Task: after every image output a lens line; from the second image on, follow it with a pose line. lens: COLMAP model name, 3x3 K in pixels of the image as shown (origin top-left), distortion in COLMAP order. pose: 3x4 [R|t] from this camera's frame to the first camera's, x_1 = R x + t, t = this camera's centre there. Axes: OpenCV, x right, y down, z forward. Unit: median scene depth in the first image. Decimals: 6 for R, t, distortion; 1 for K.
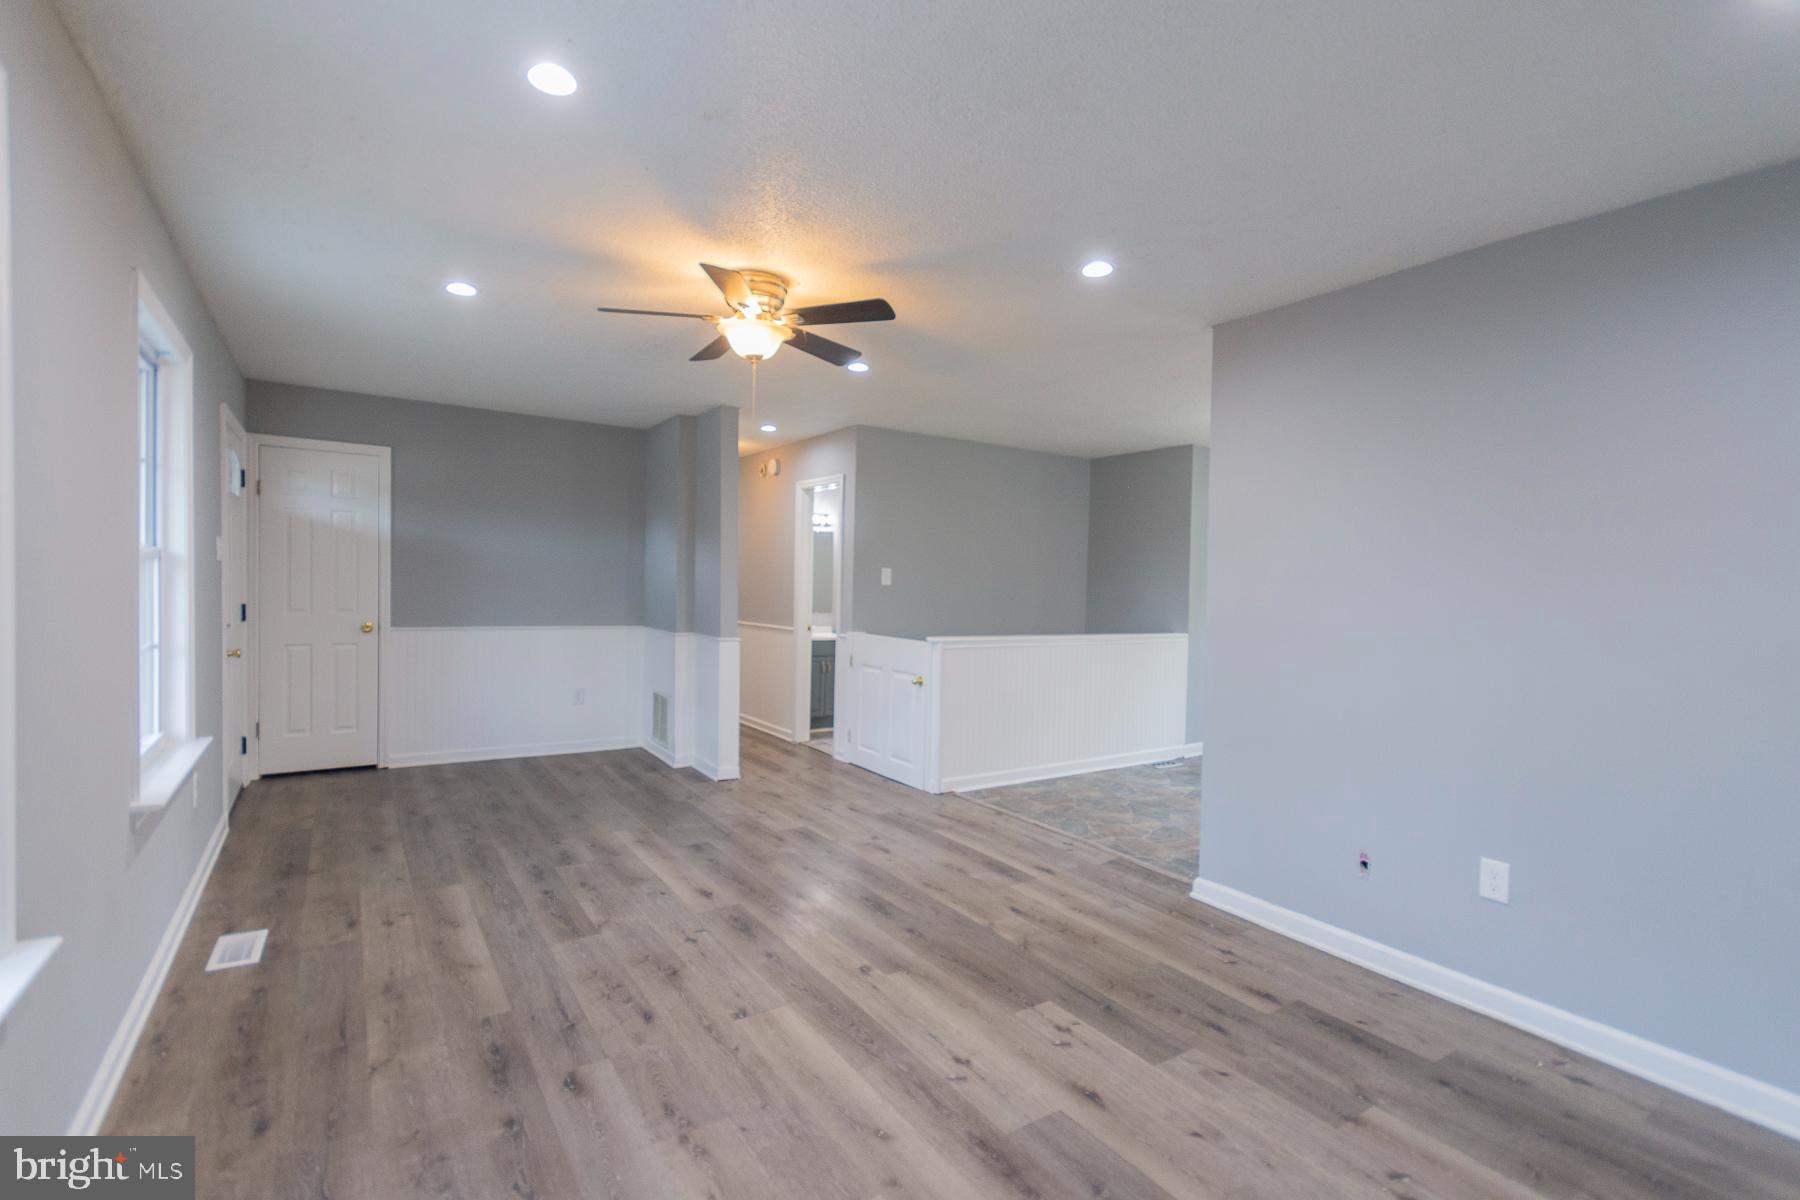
lens RADIAL K [[820.4, 0, 900.9], [0, 820.4, 603.7], [0, 0, 1]] dist [0.004885, -0.000640]
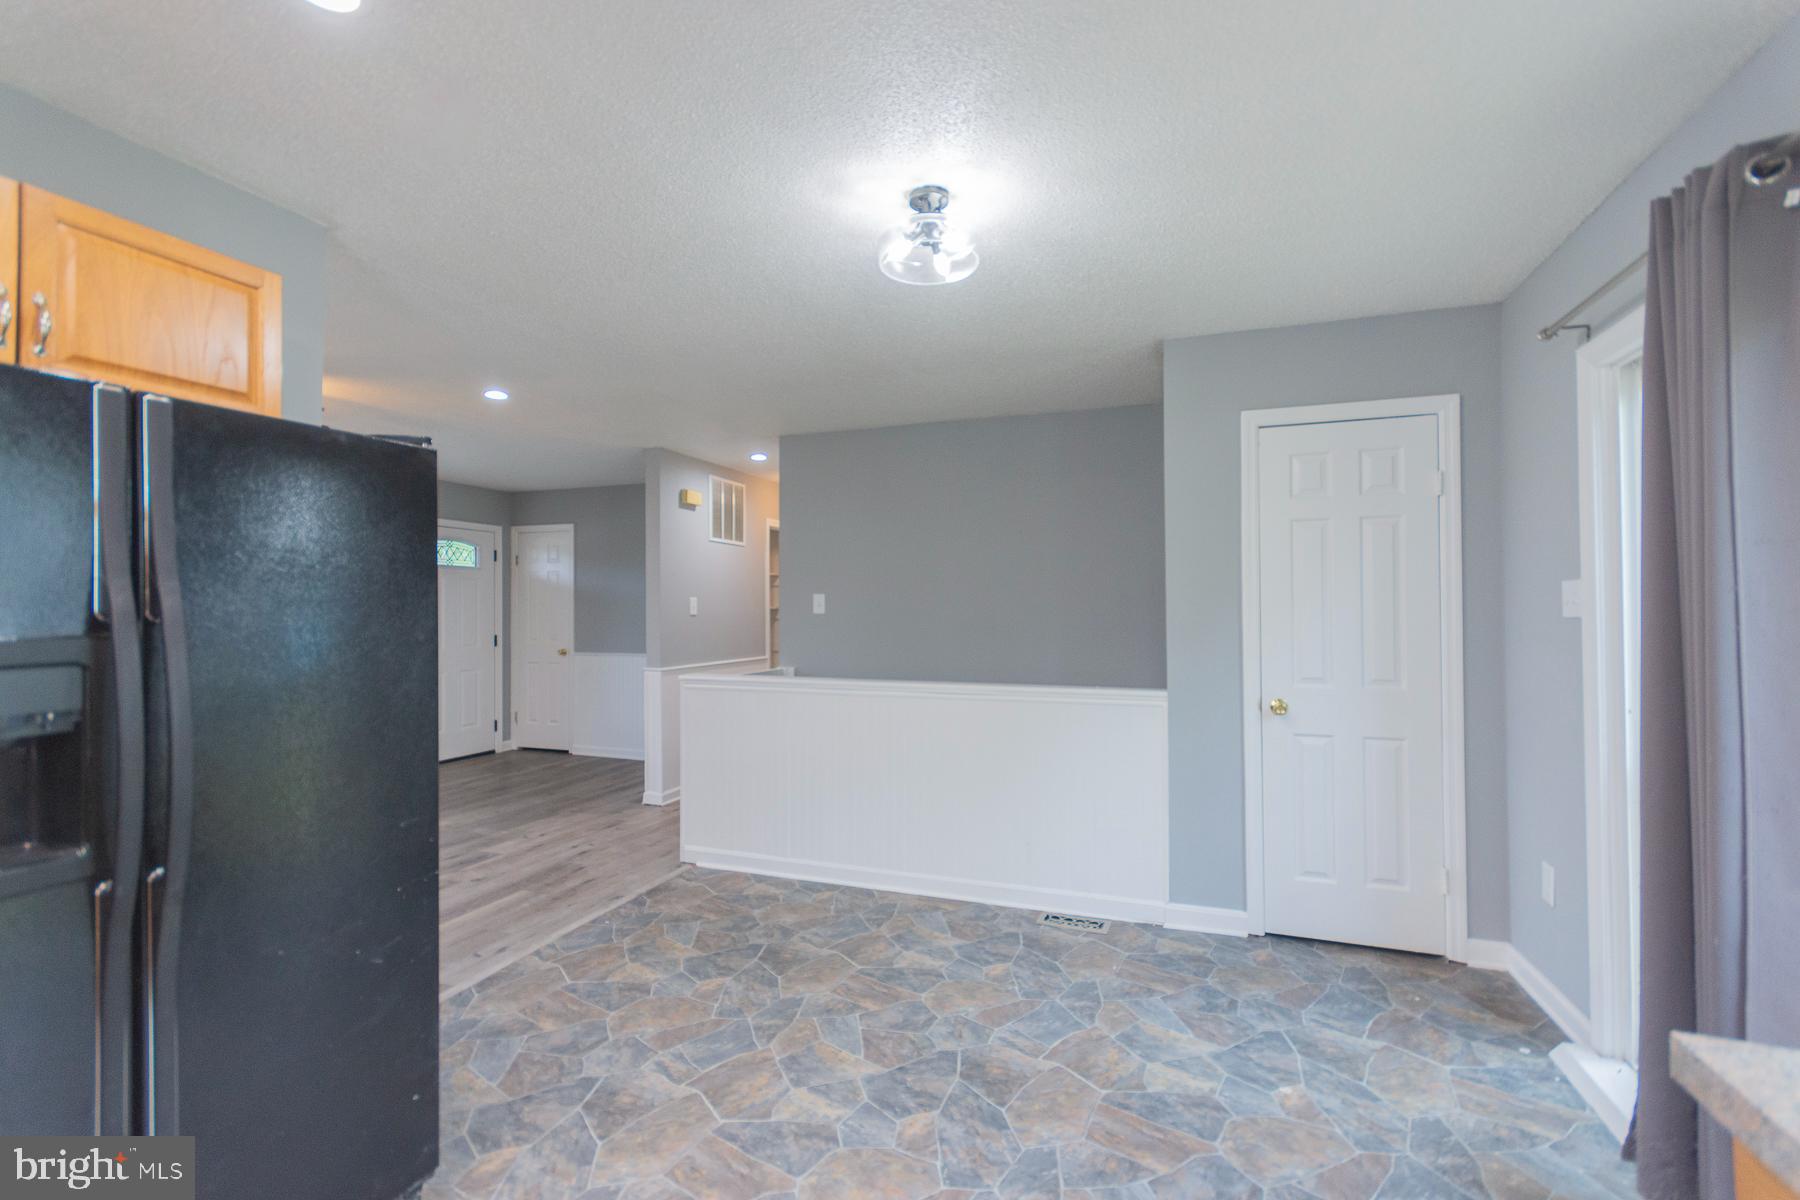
lens RADIAL K [[785.1, 0, 904.3], [0, 785.1, 604.5], [0, 0, 1]] dist [0.005636, -0.000104]
pose [[0.590441, -0.031974, -0.806447, 1.327753], [-0.003301, 0.999111, -0.042030, 0.003752], [0.807074, 0.027478, 0.589811, 1.120630]]
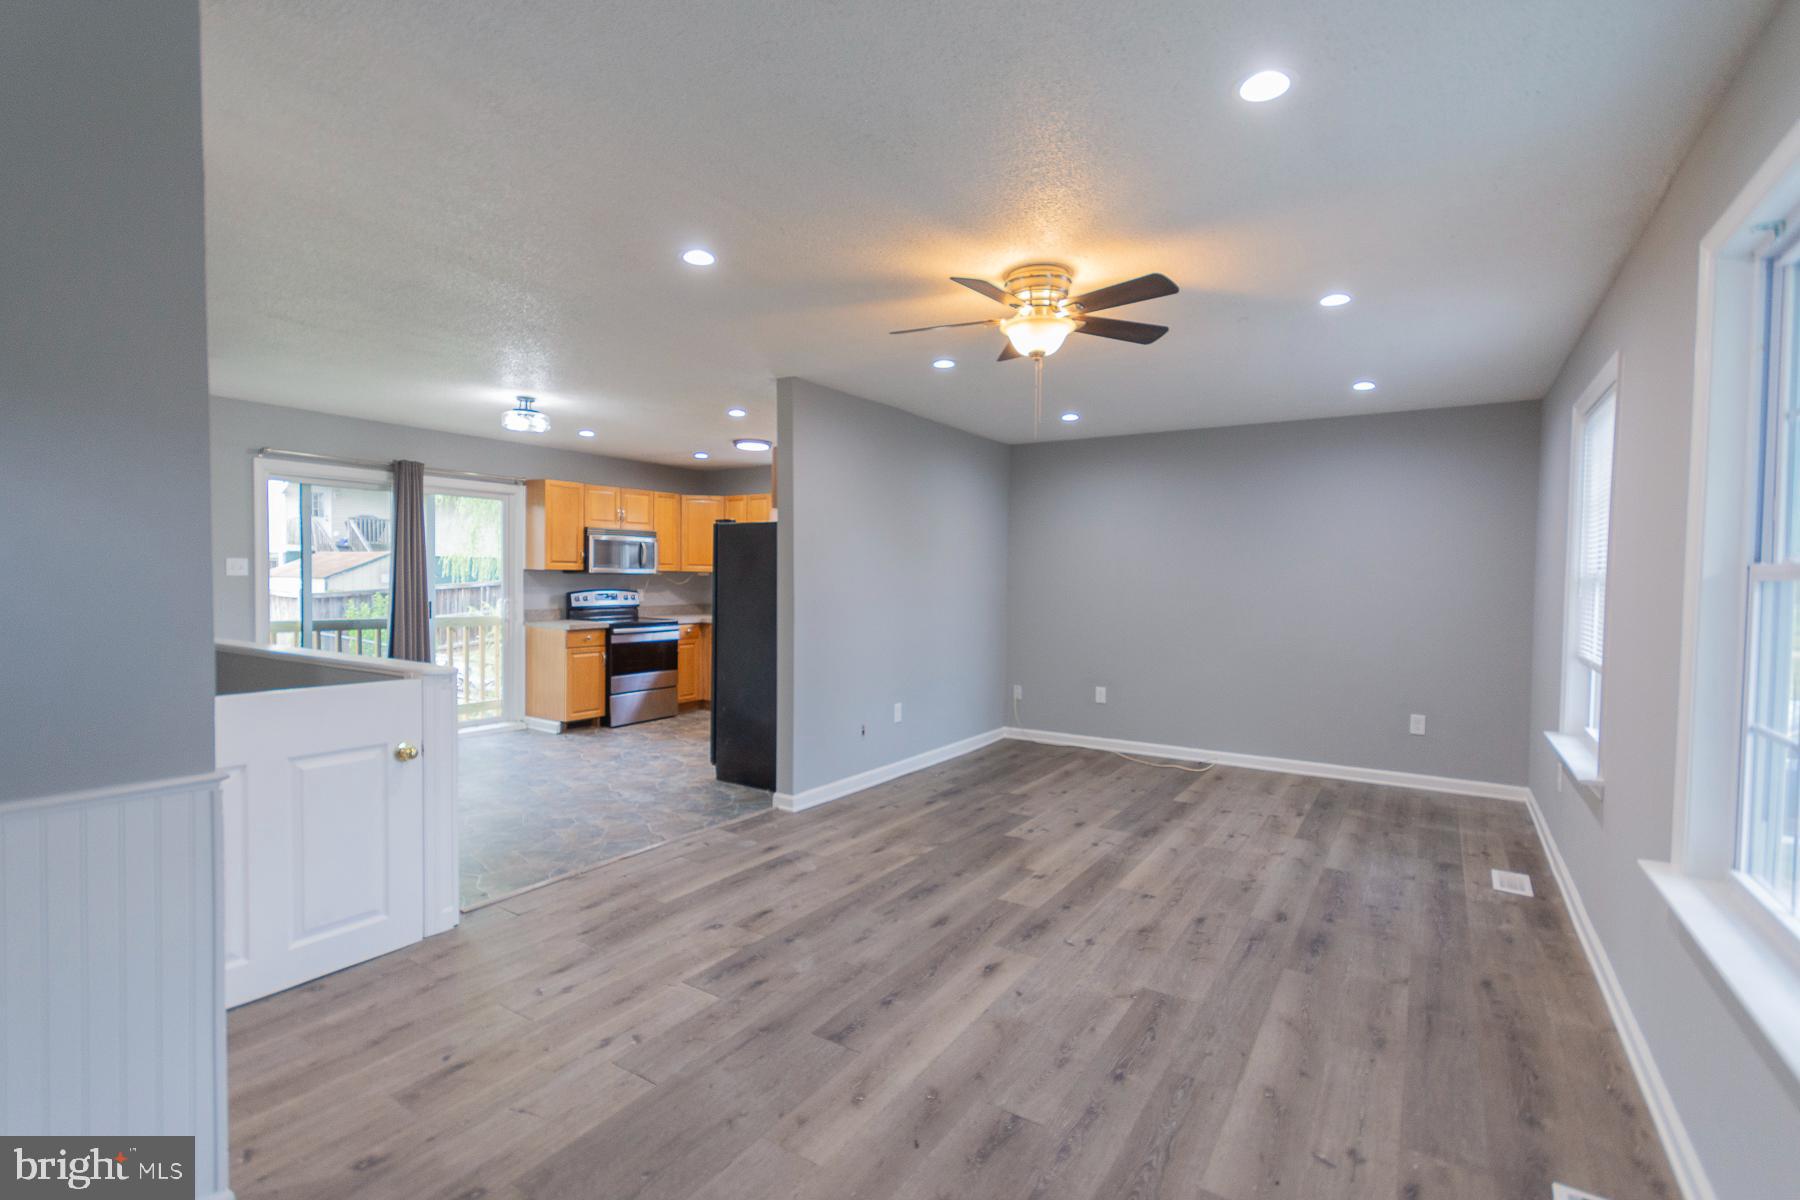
lens RADIAL K [[820.4, 0, 900.9], [0, 820.4, 603.7], [0, 0, 1]] dist [0.004885, -0.000640]
pose [[-0.389183, -0.057448, 0.919367, -0.991038], [0.001538, 0.998011, 0.063014, -0.064154], [-0.921159, 0.025938, -0.388320, 1.479028]]
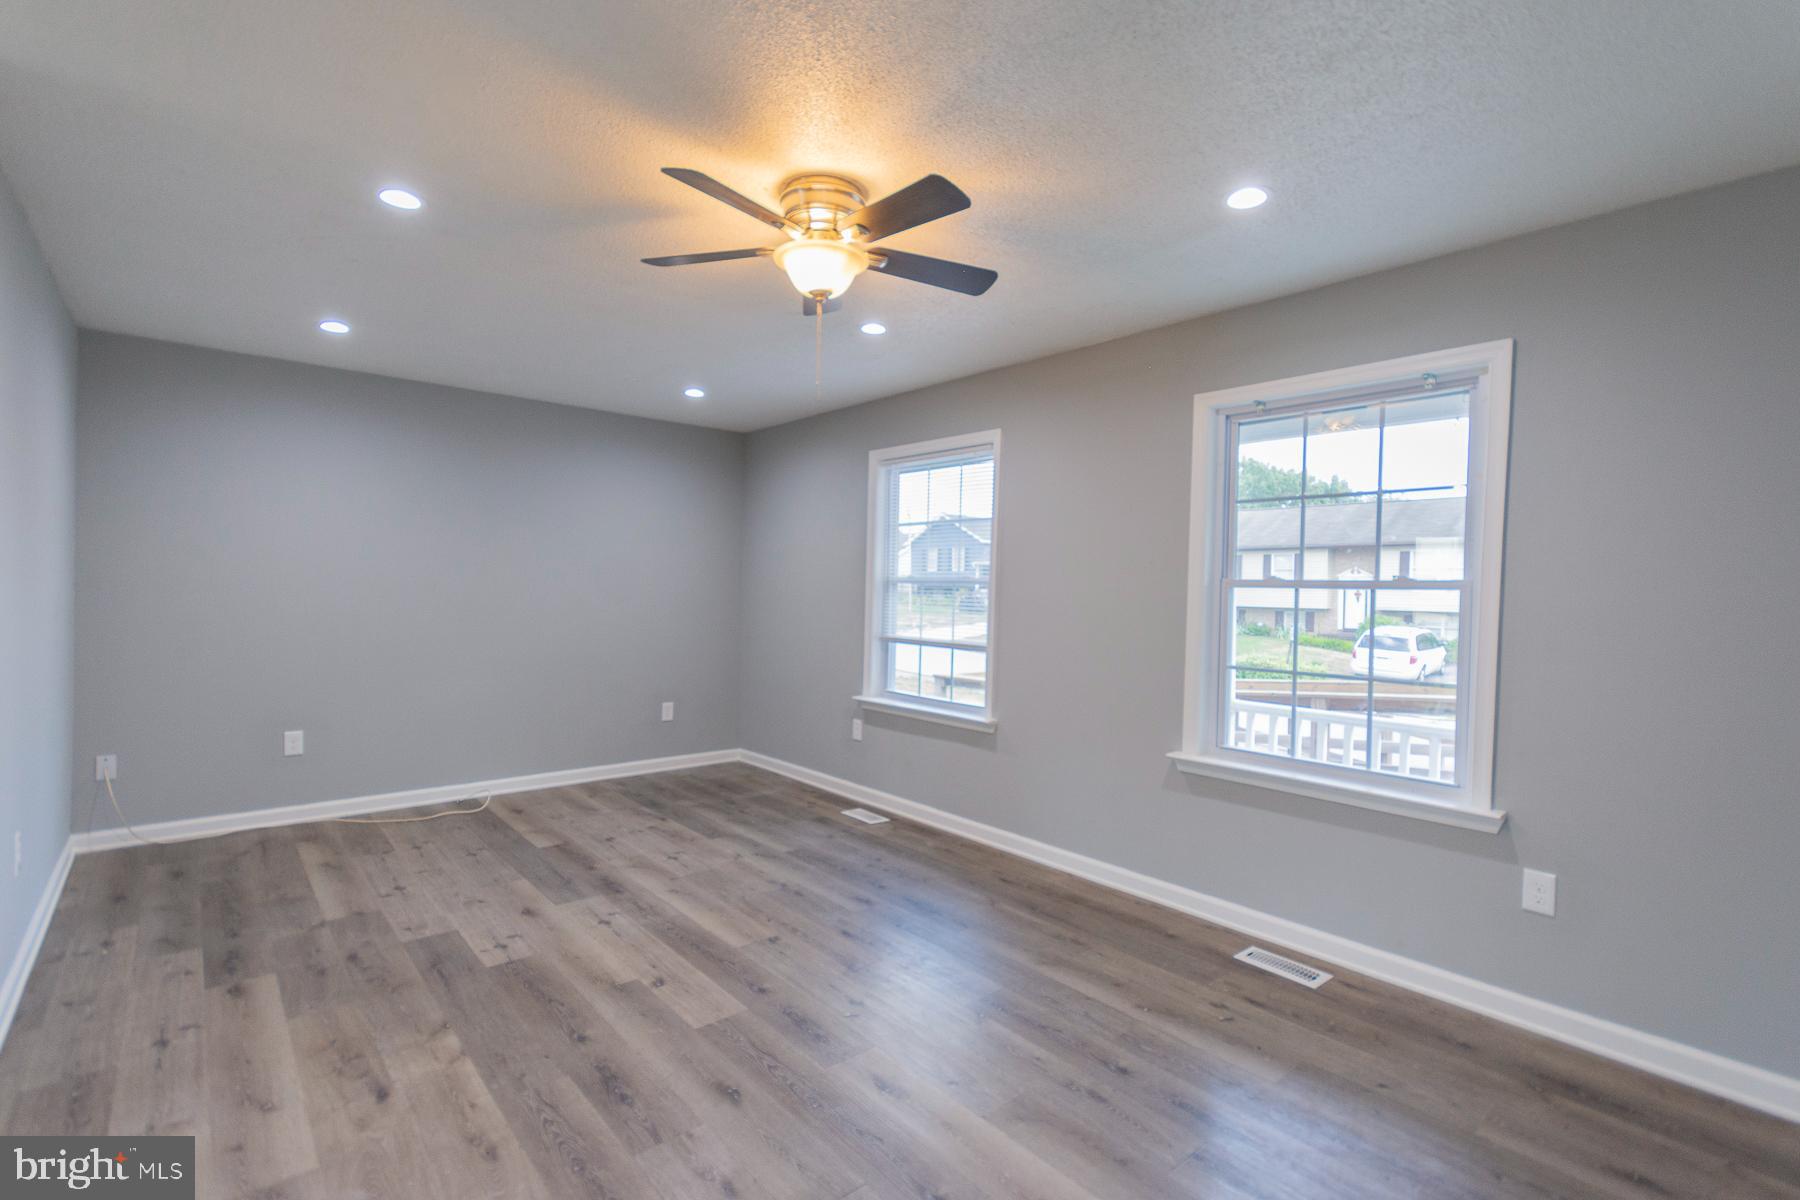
lens RADIAL K [[820.4, 0, 900.9], [0, 820.4, 603.7], [0, 0, 1]] dist [0.004885, -0.000640]
pose [[-0.991935, -0.043294, -0.119124, -0.166665], [-0.048178, 0.998099, 0.038431, -0.043976], [0.117234, 0.043860, -0.992135, 1.714322]]
